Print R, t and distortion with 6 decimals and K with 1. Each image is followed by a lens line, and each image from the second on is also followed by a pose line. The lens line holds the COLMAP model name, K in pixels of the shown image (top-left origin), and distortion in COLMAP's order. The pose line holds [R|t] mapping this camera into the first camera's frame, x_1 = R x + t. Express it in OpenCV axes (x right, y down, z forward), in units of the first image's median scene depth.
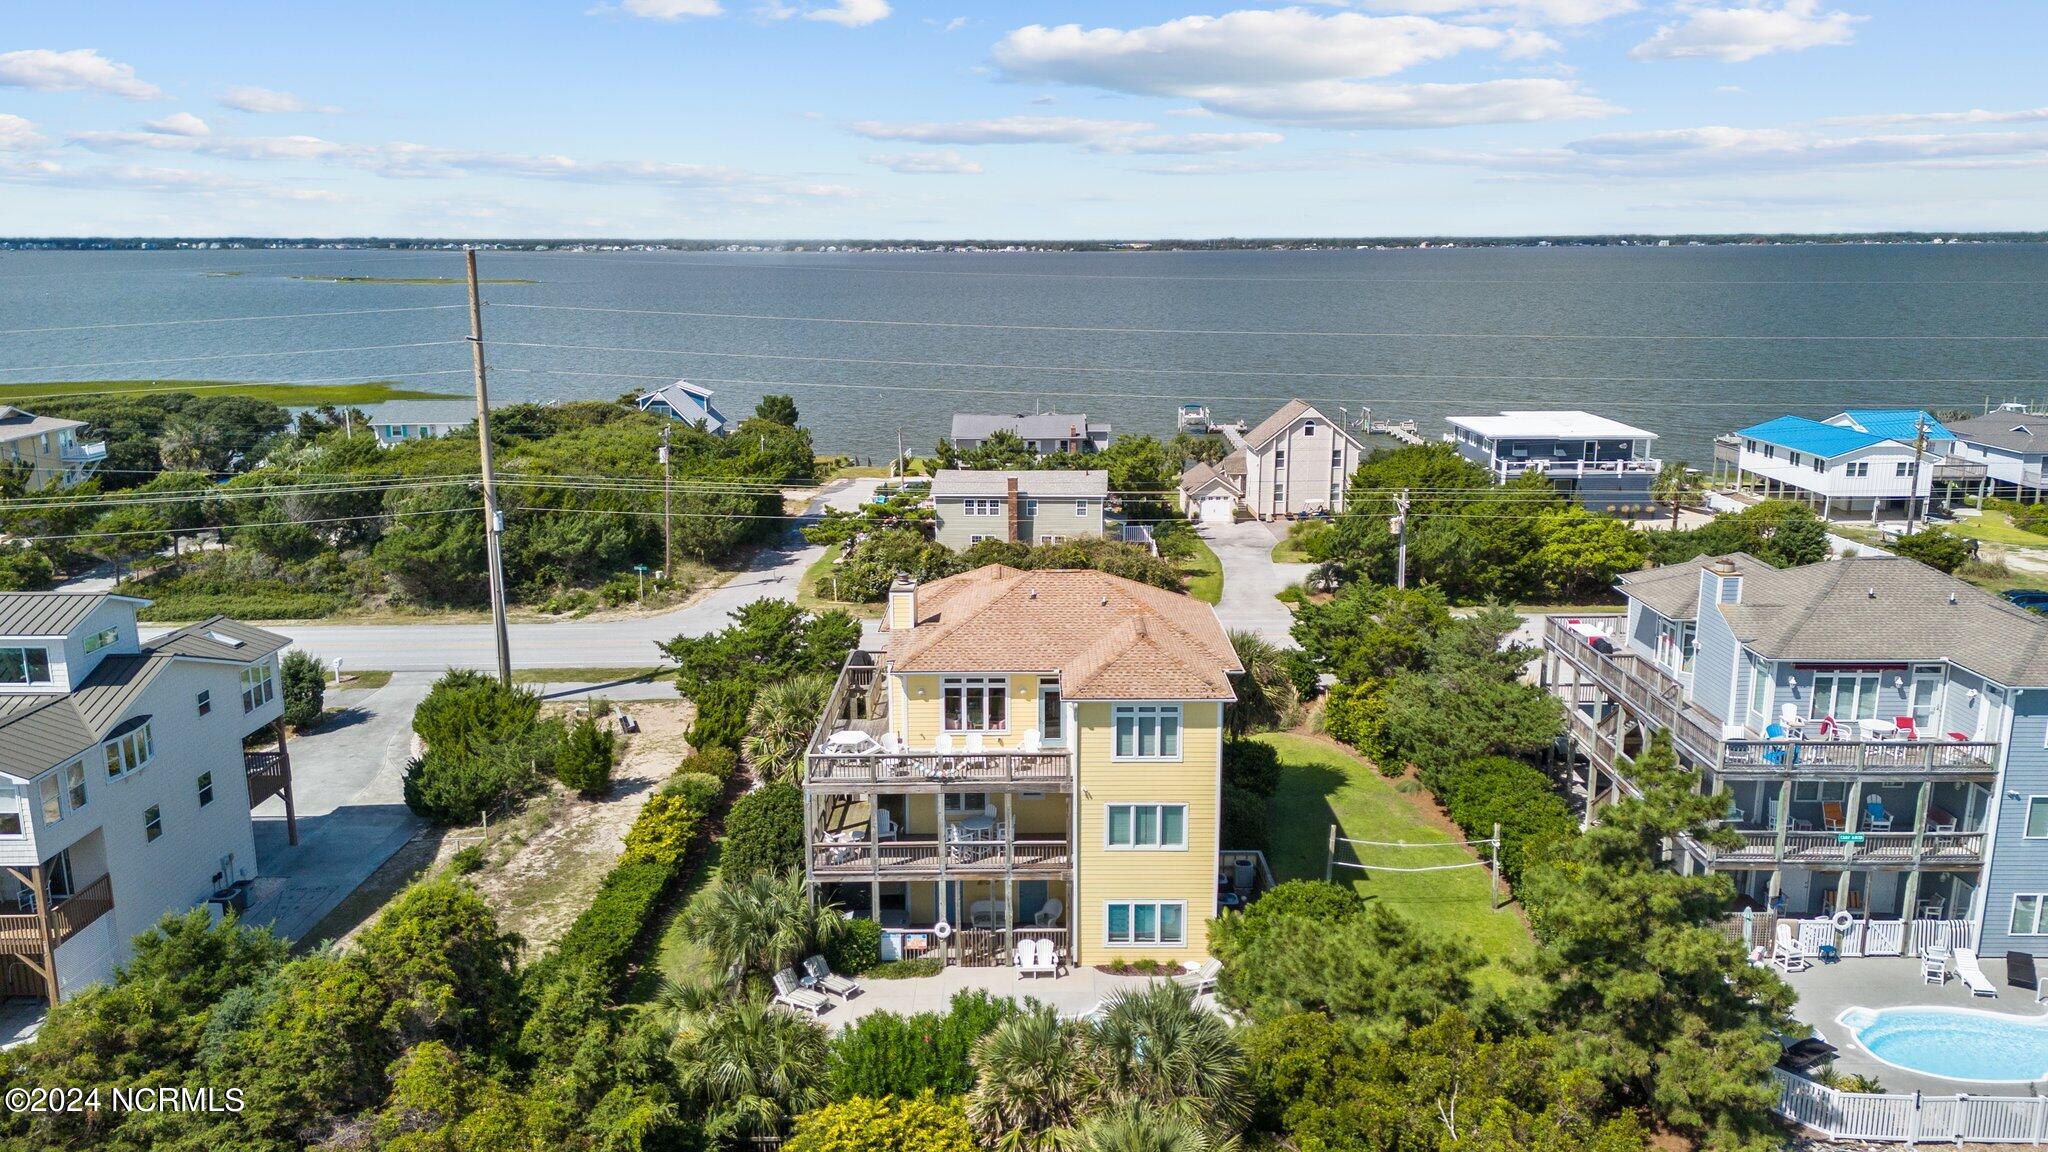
lens RADIAL K [[1499.6, 0, 1029.6], [0, 1499.6, 573.0], [0, 0, 1]] dist [0.085541, -0.087460]
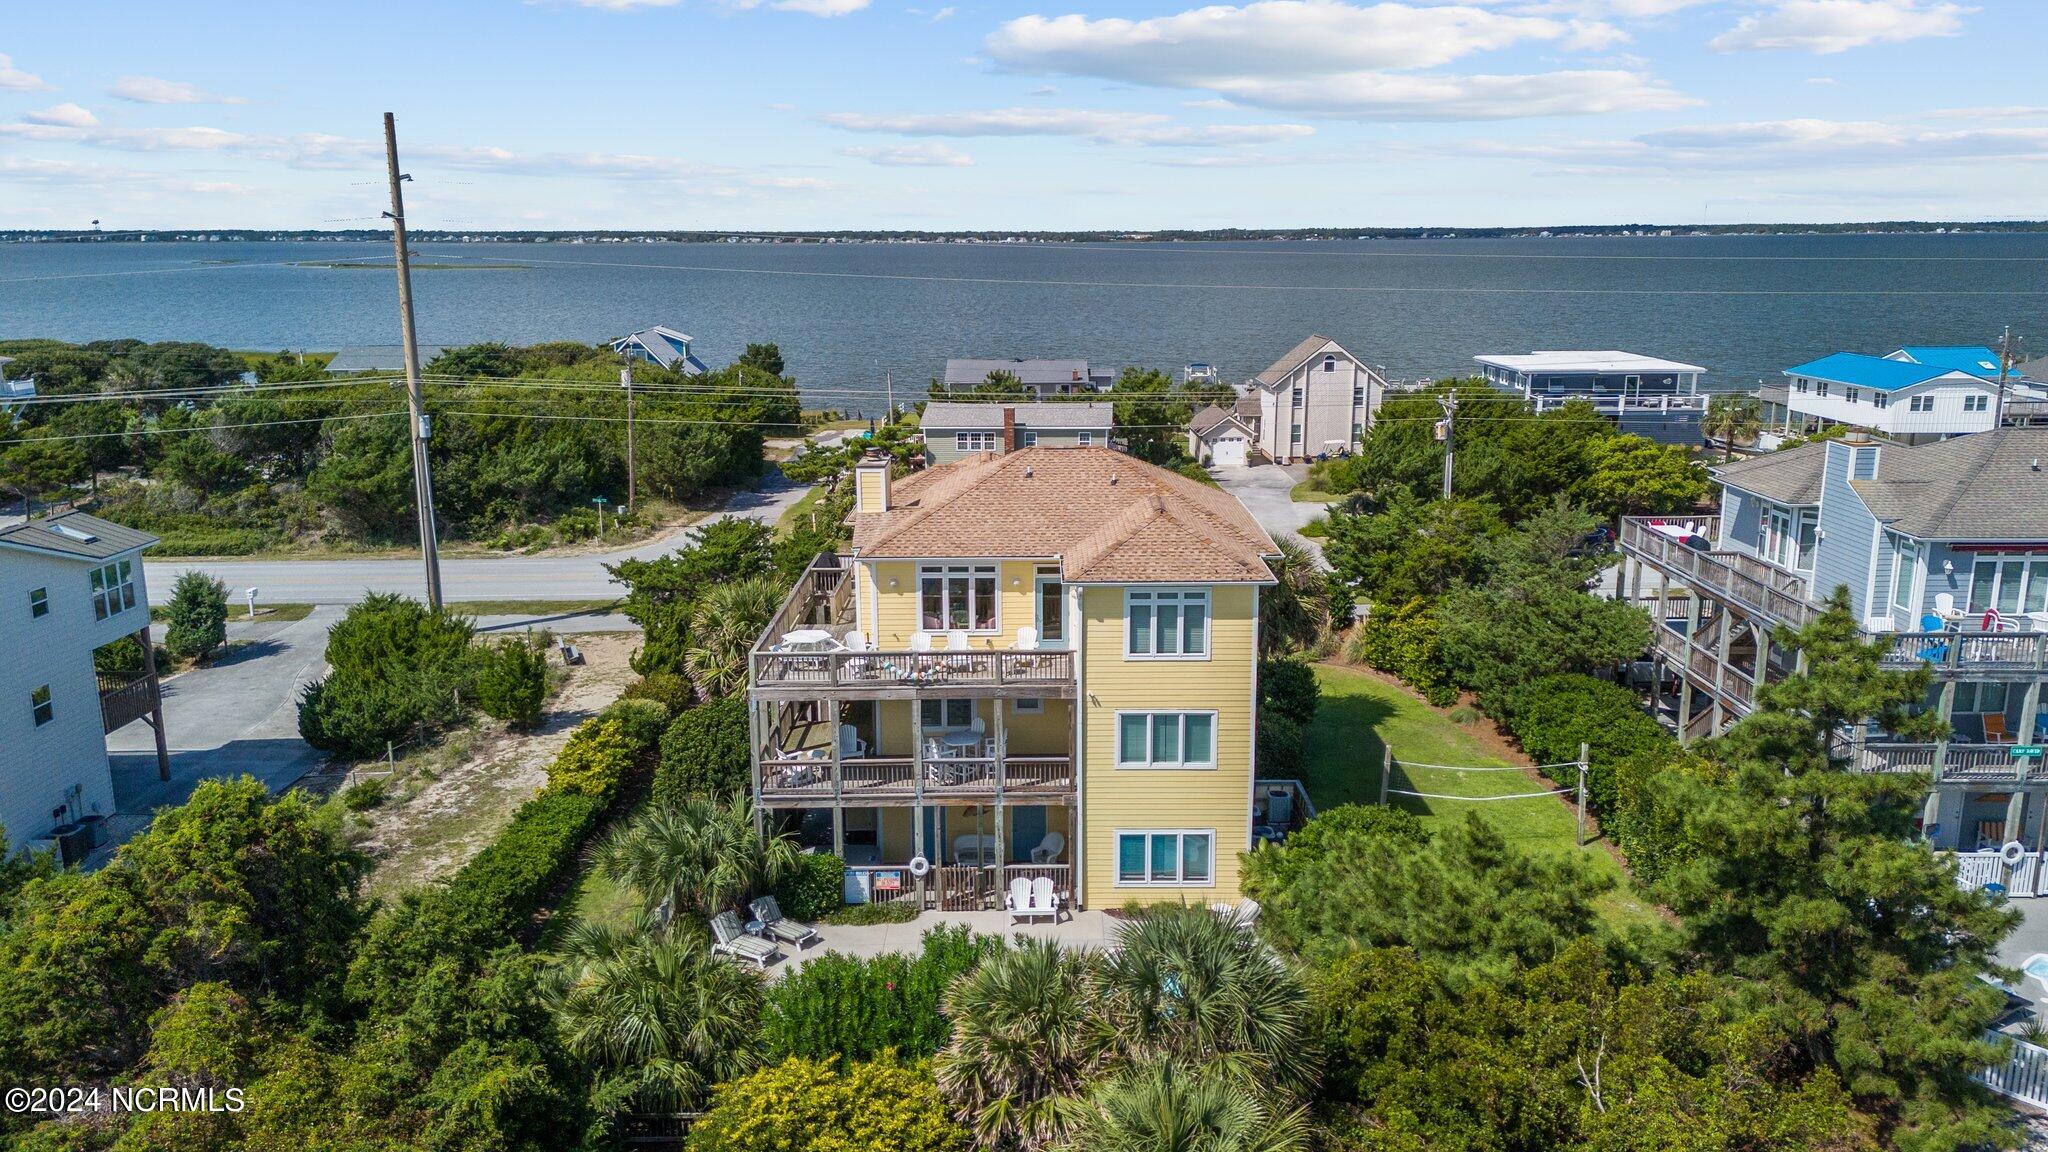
lens RADIAL K [[1496.2, 0, 1029.6], [0, 1496.2, 578.7], [0, 0, 1]] dist [0.078115, -0.070402]
pose [[0.999998, -0.001584, -0.000858, 0.003371], [0.001591, 0.999965, 0.008160, 0.066720], [0.000845, -0.008161, 0.999966, 0.164410]]
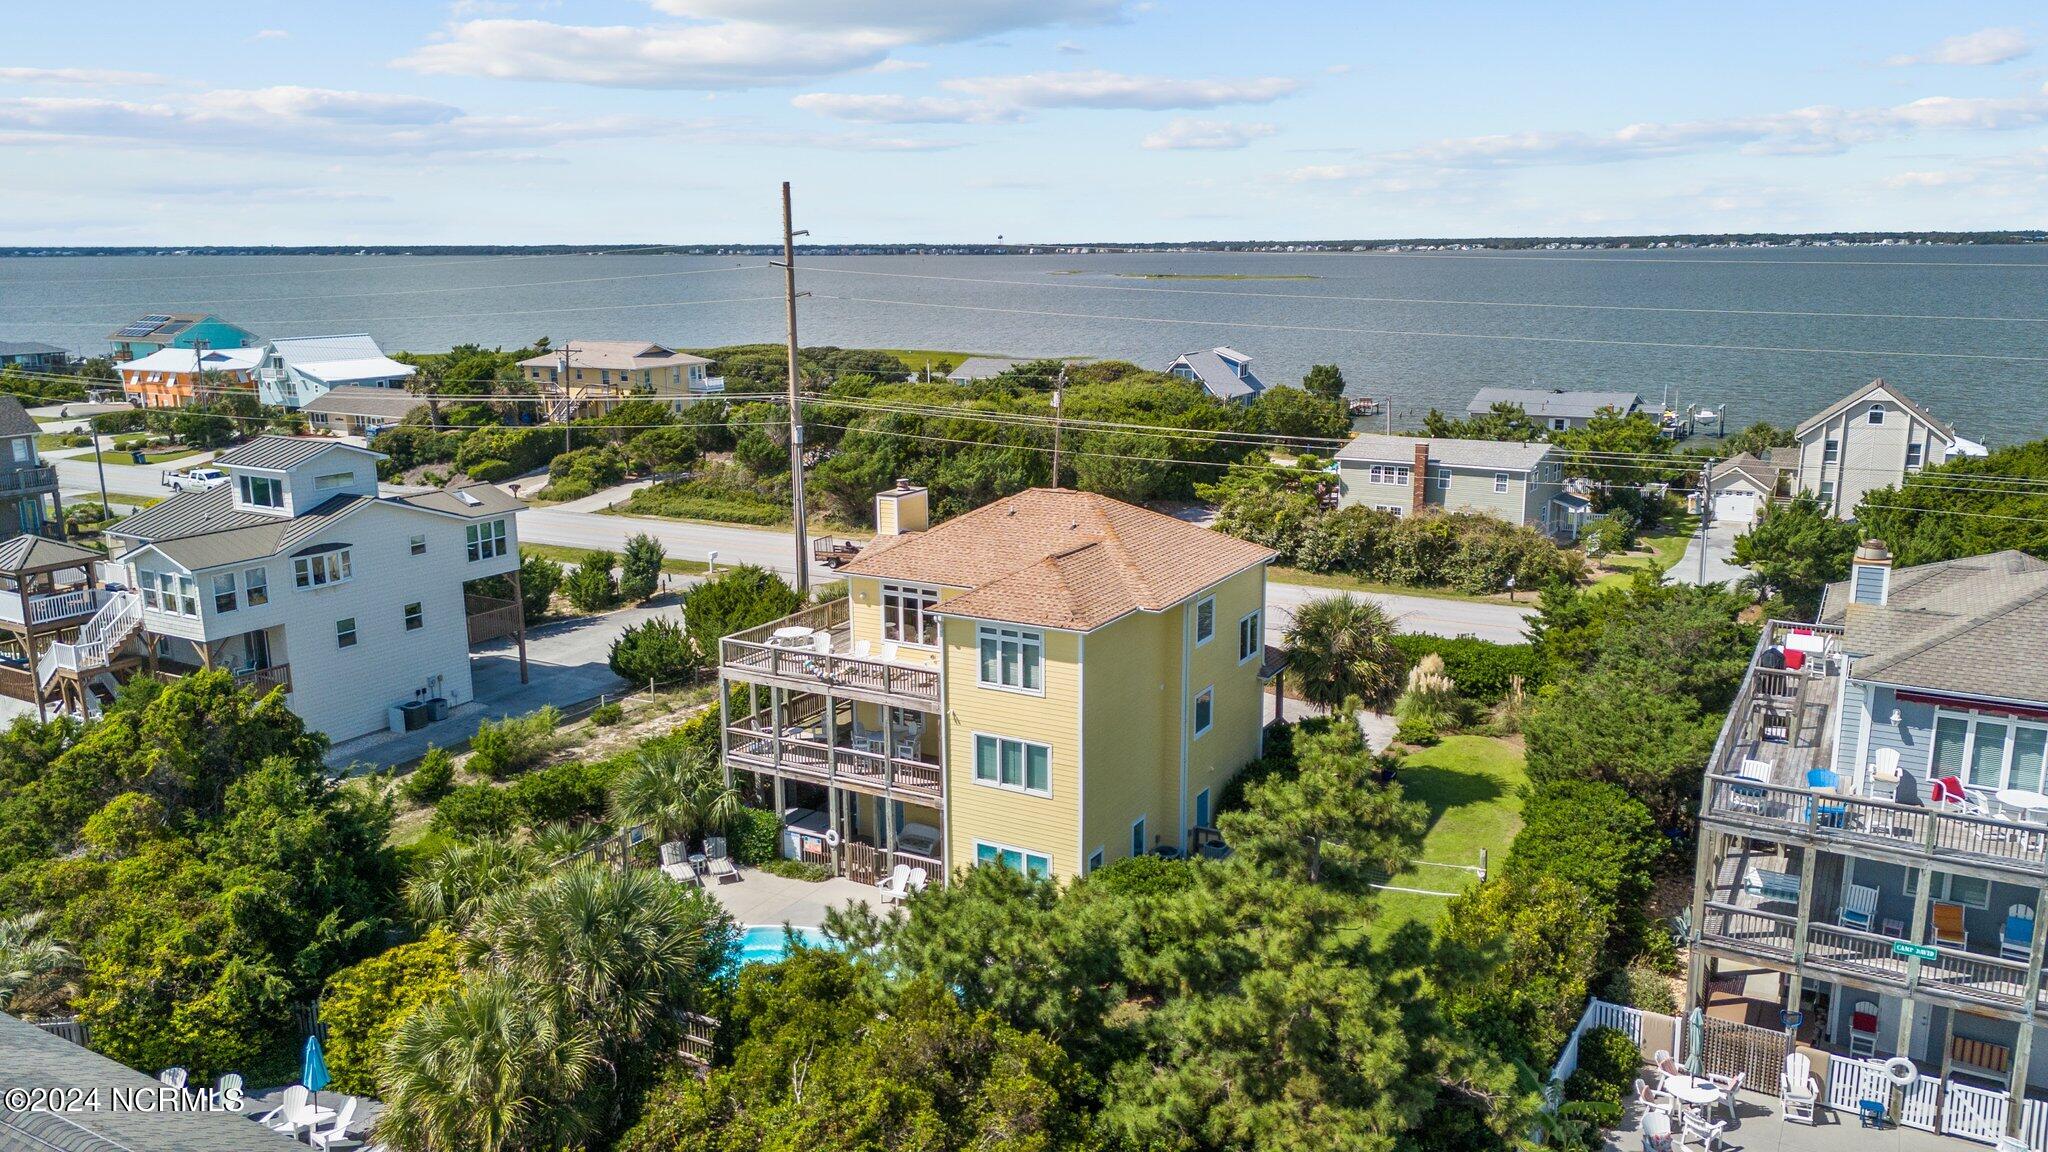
lens RADIAL K [[1501.3, 0, 1040.1], [0, 1501.3, 569.3], [0, 0, 1]] dist [0.070665, -0.055317]
pose [[0.869327, 0.101101, -0.483786, 0.466060], [-0.102513, 0.994451, 0.023612, 0.026590], [0.483489, 0.029067, 0.874868, 0.196175]]
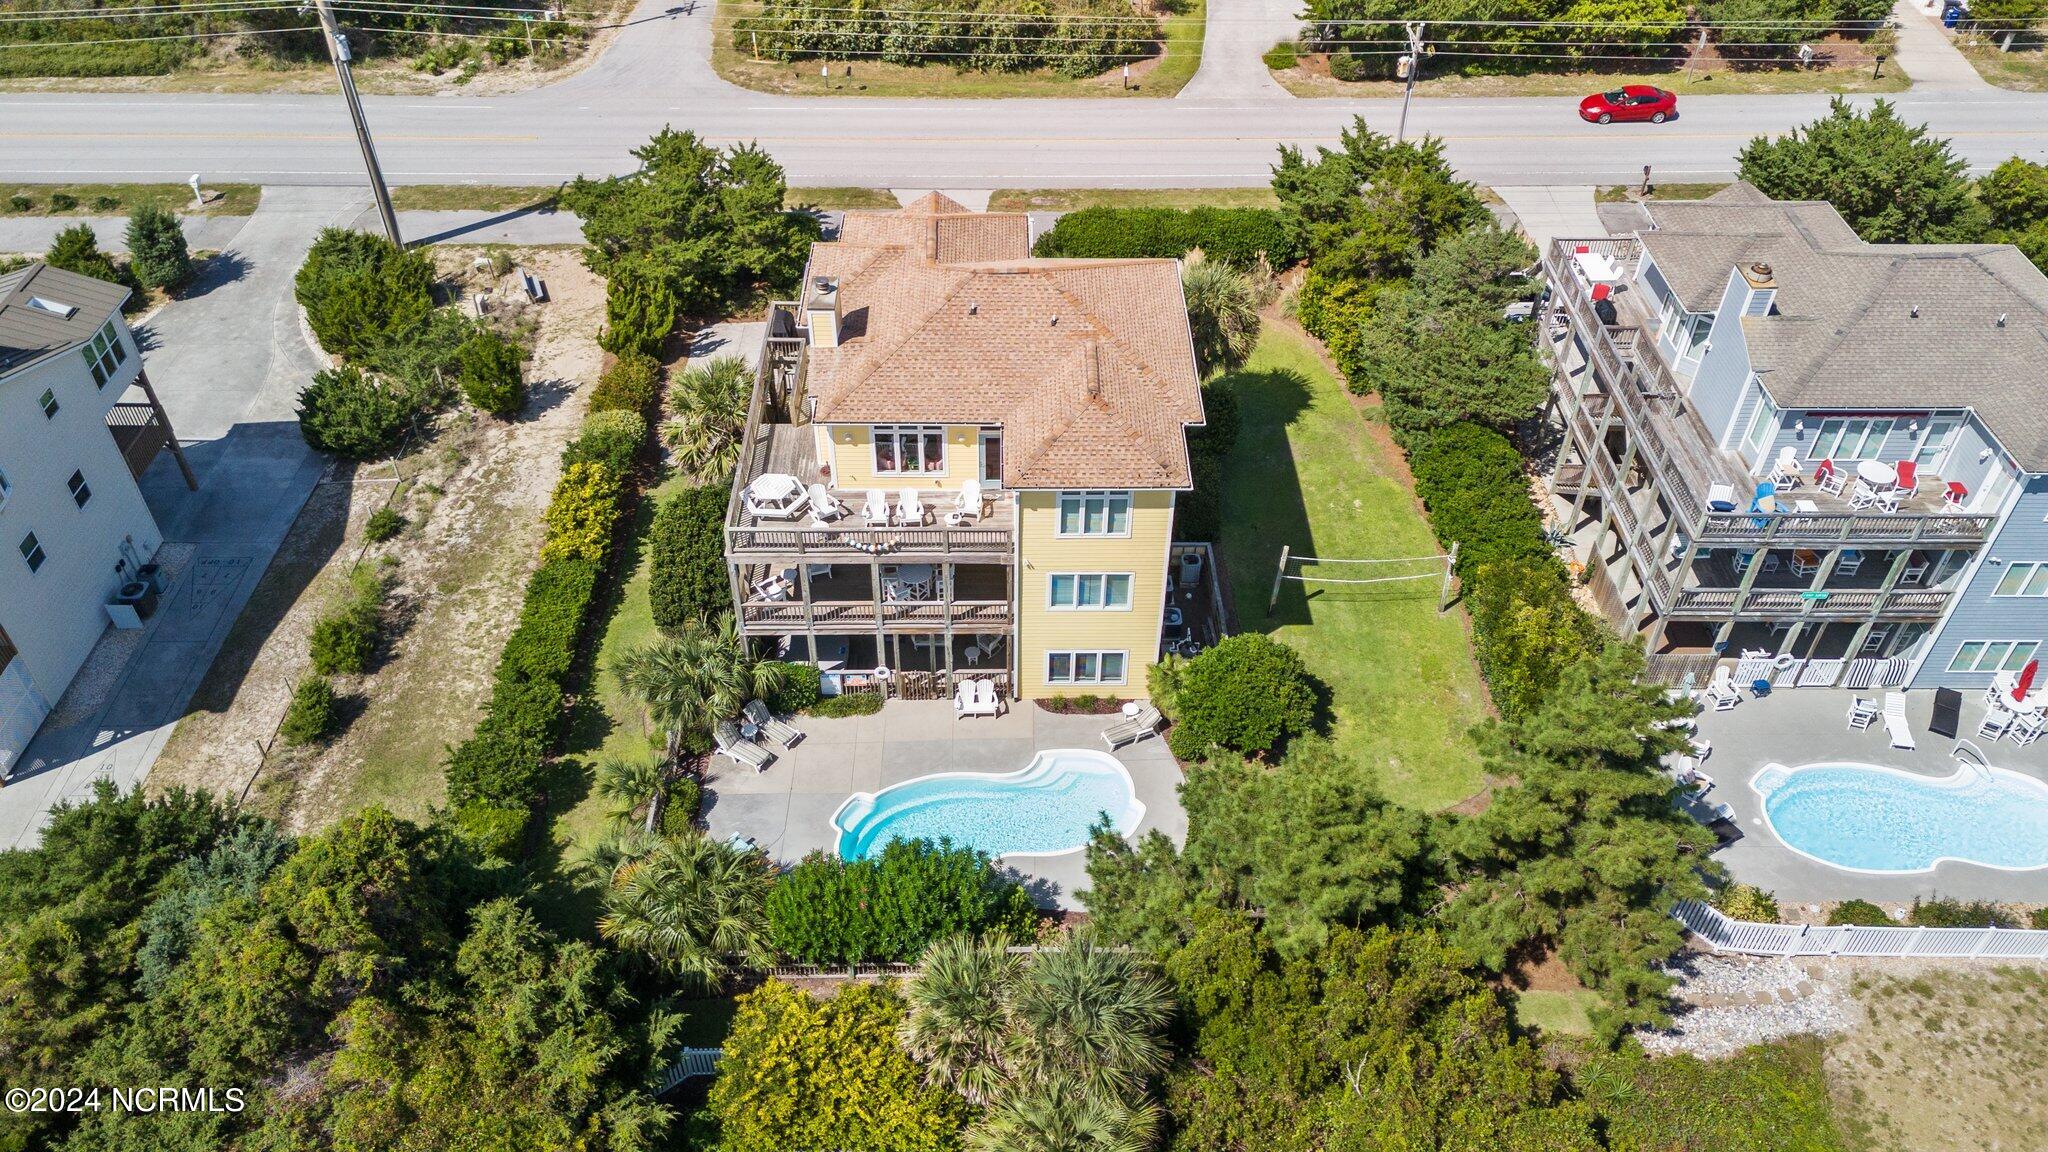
lens RADIAL K [[1499.6, 0, 1029.6], [0, 1499.6, 573.0], [0, 0, 1]] dist [0.085541, -0.087460]
pose [[0.999718, 0.002265, 0.023656, 0.014727], [-0.013555, 0.871992, 0.489333, -0.278893], [-0.019520, -0.489515, 0.871776, 0.156438]]
